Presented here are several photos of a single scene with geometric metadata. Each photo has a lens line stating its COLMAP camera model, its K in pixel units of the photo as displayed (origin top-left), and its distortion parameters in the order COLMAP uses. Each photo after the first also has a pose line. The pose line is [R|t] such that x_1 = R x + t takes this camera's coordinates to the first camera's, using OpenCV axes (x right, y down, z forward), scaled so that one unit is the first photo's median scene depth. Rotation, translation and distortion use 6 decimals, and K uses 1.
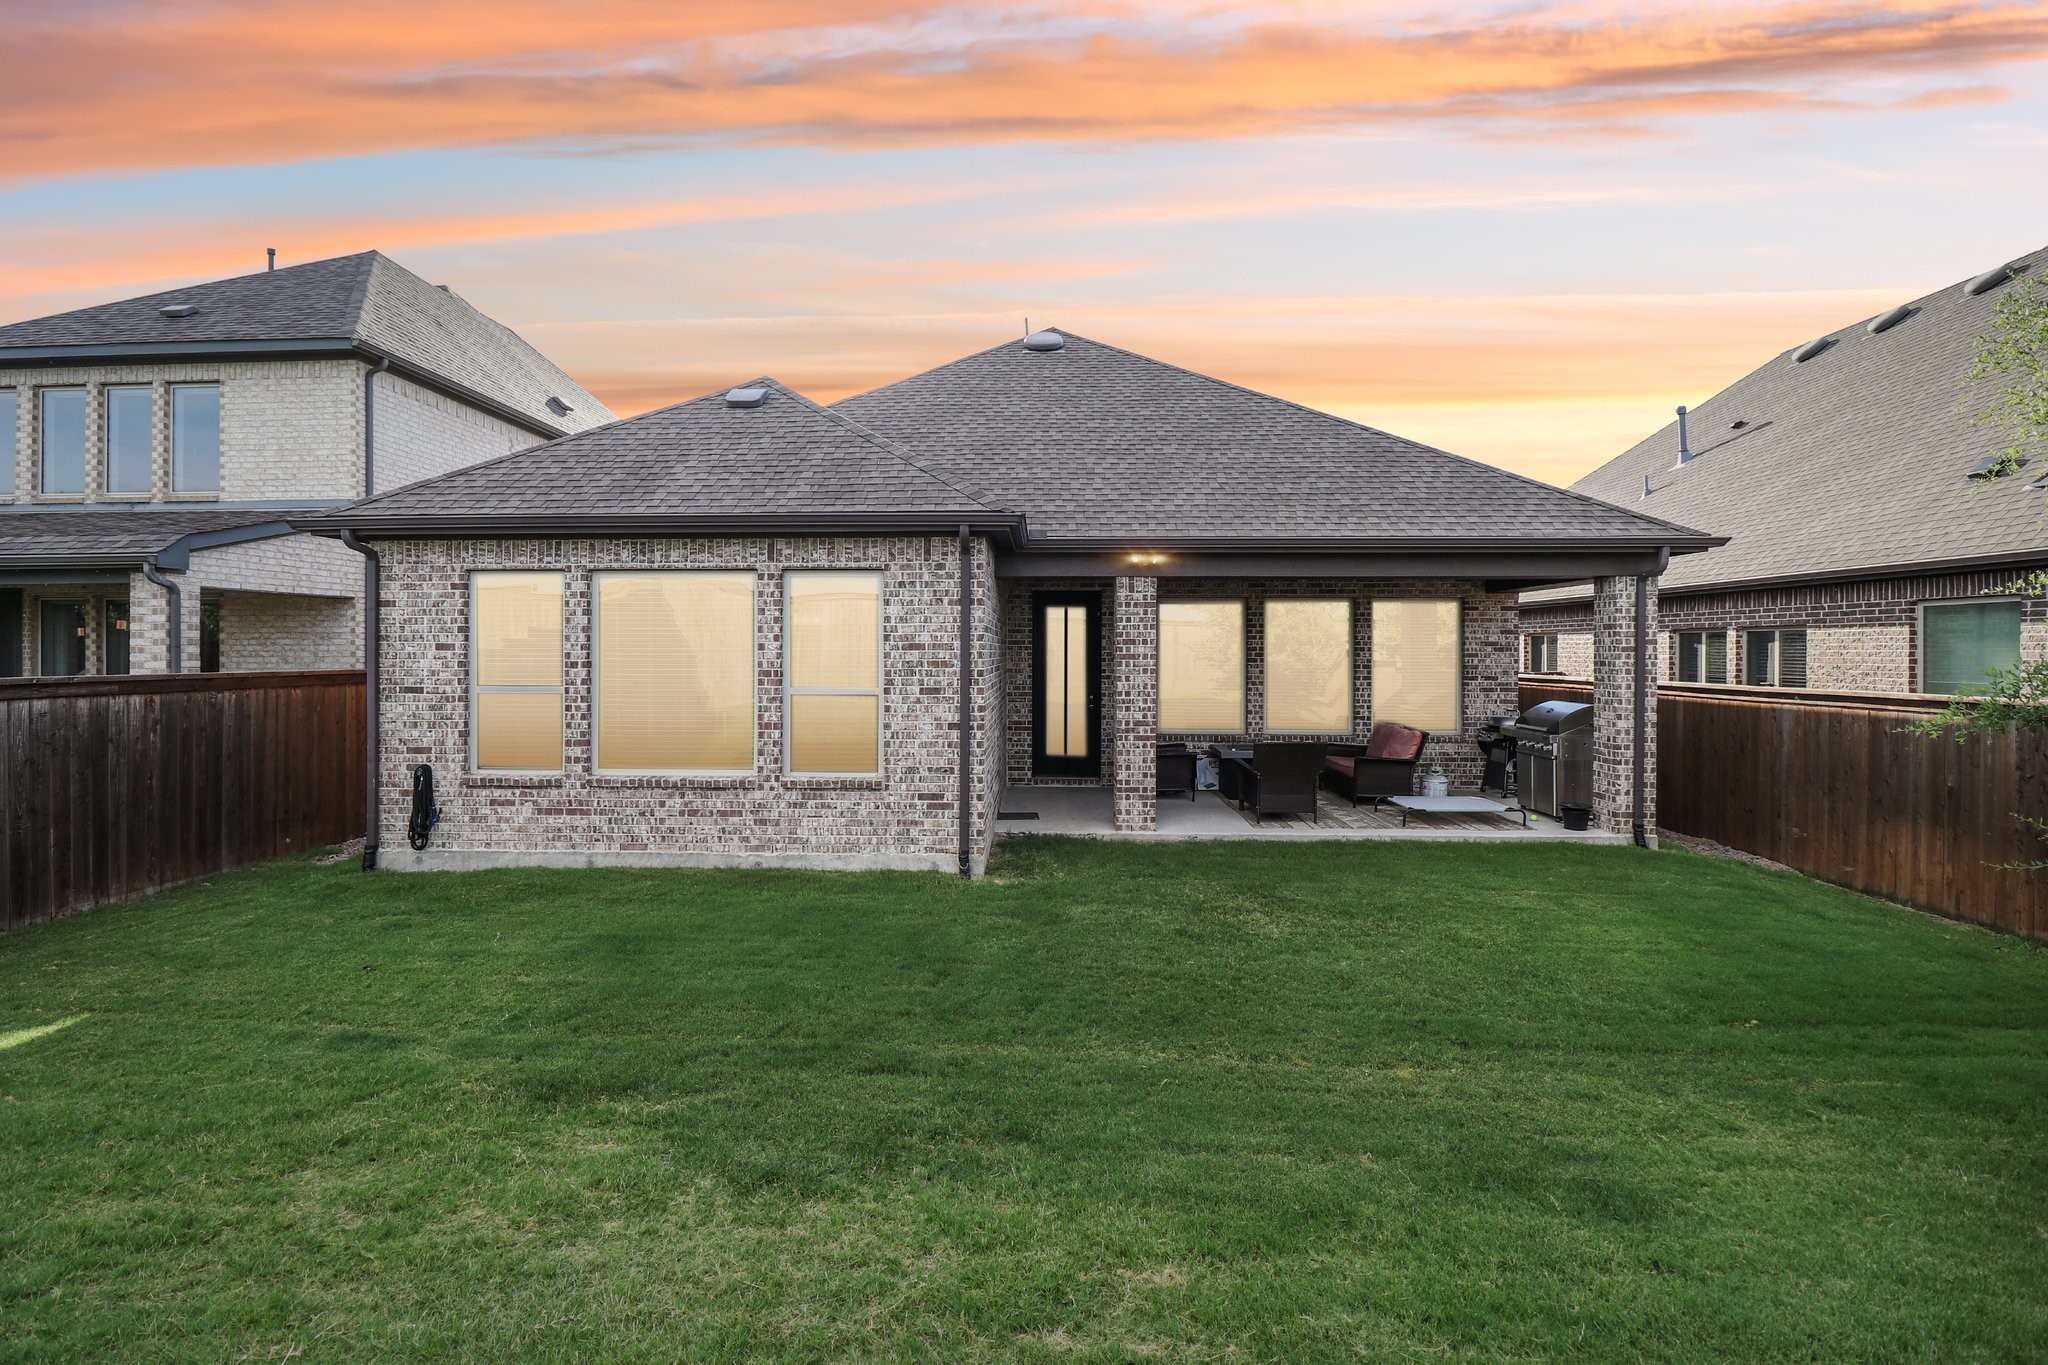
lens RADIAL K [[965.7, 0, 1020.5], [0, 965.7, 670.3], [0, 0, 1]] dist [-0.007798, 0.004891]
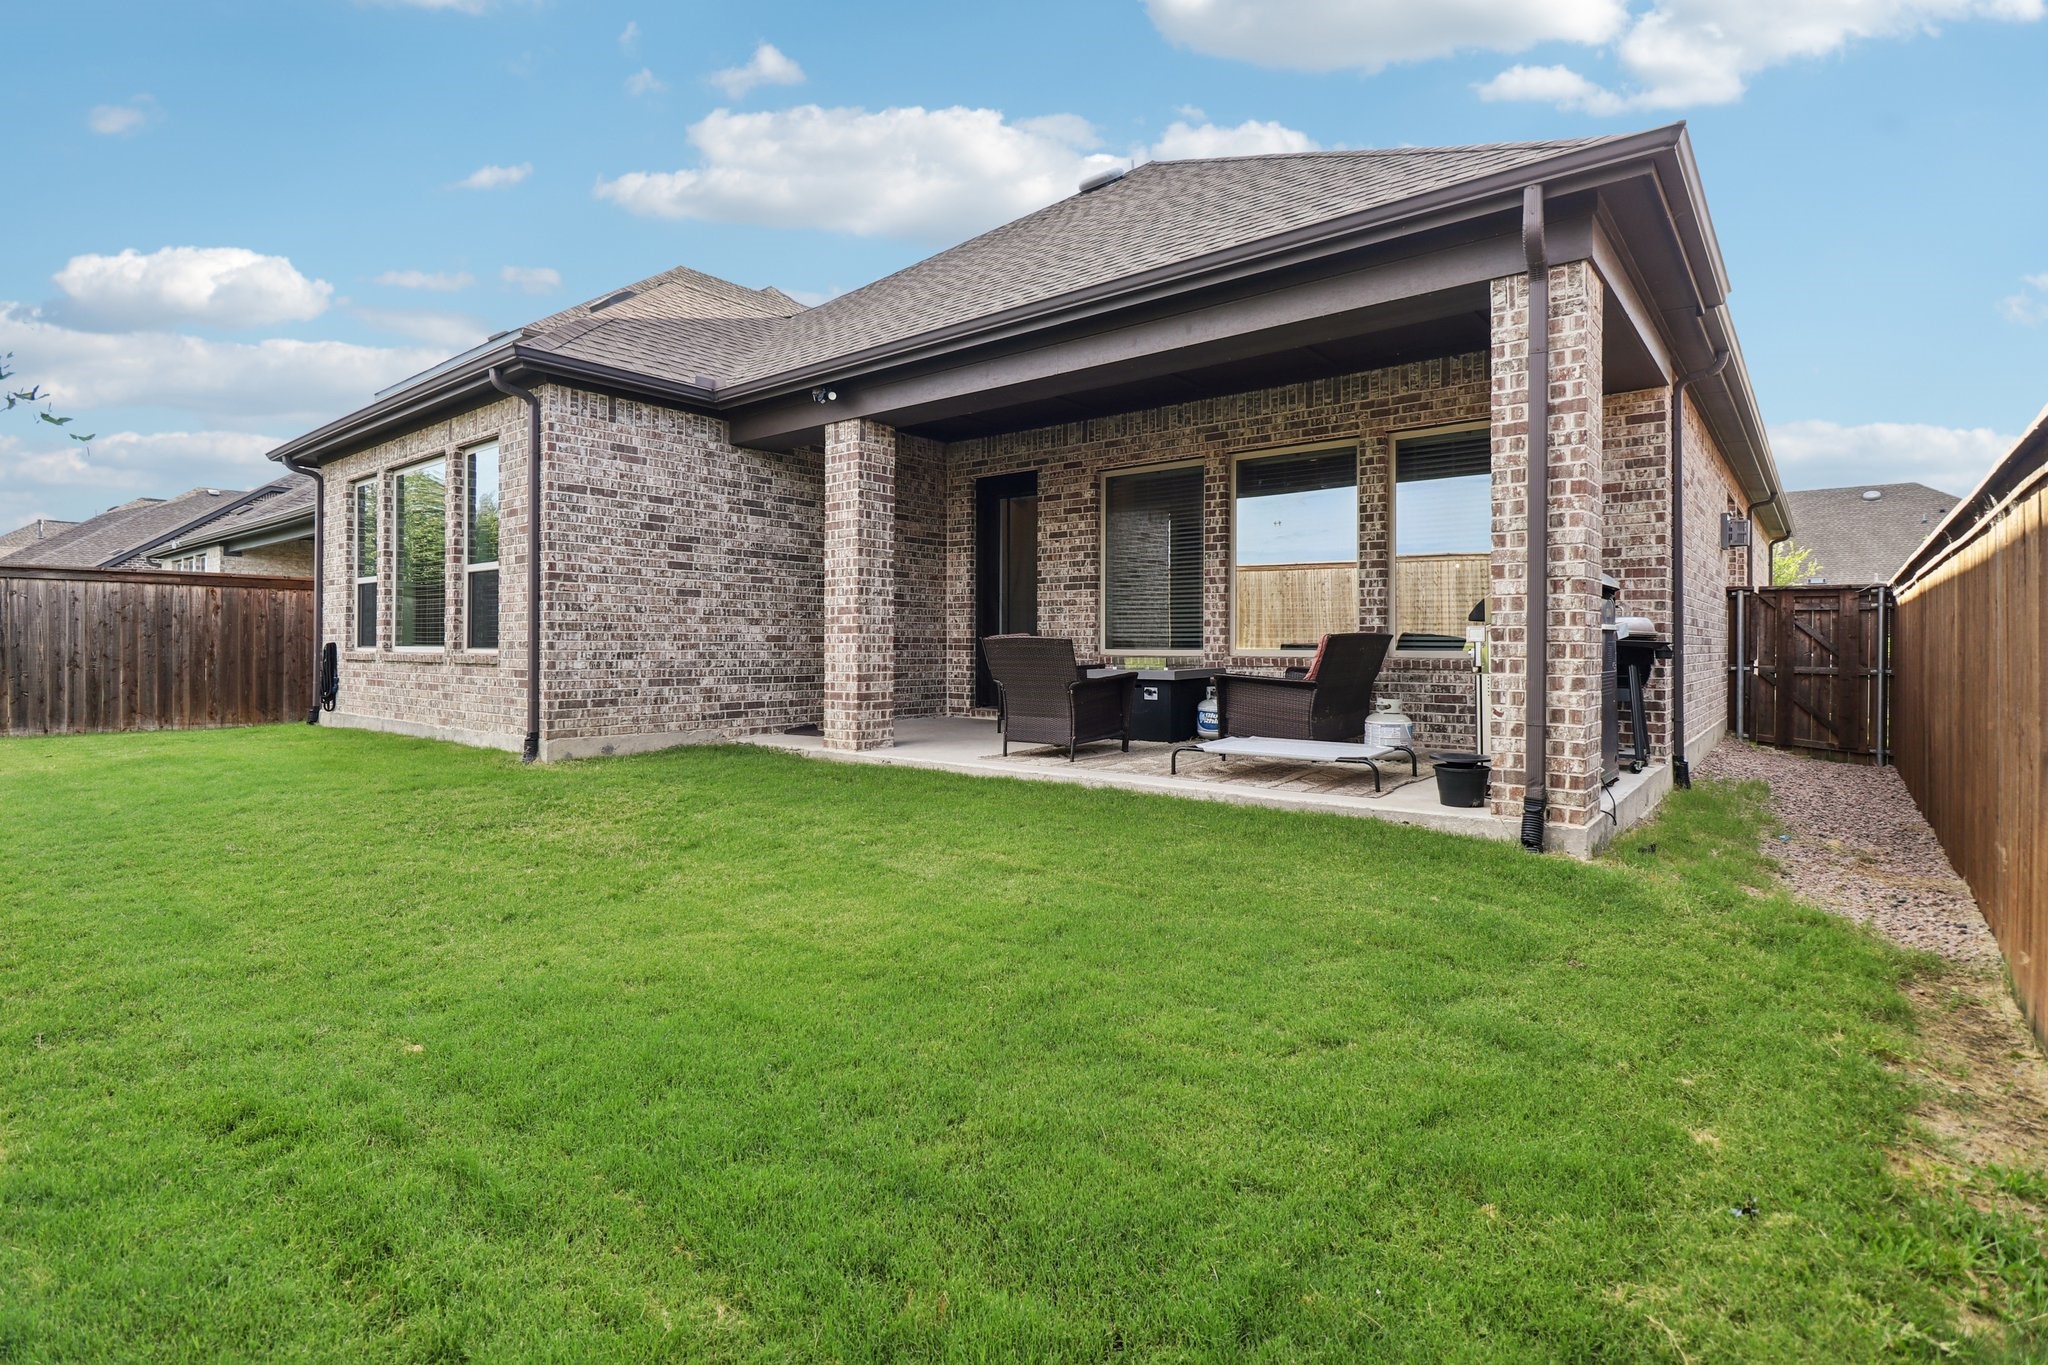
lens RADIAL K [[1007.3, 0, 1020.8], [0, 1007.3, 664.2], [0, 0, 1]] dist [0.000073, -0.000041]
pose [[0.786732, 0.009788, -0.617217, 0.854105], [-0.014724, 0.999887, -0.002912, 0.113990], [0.617119, 0.011379, 0.786787, 0.522788]]
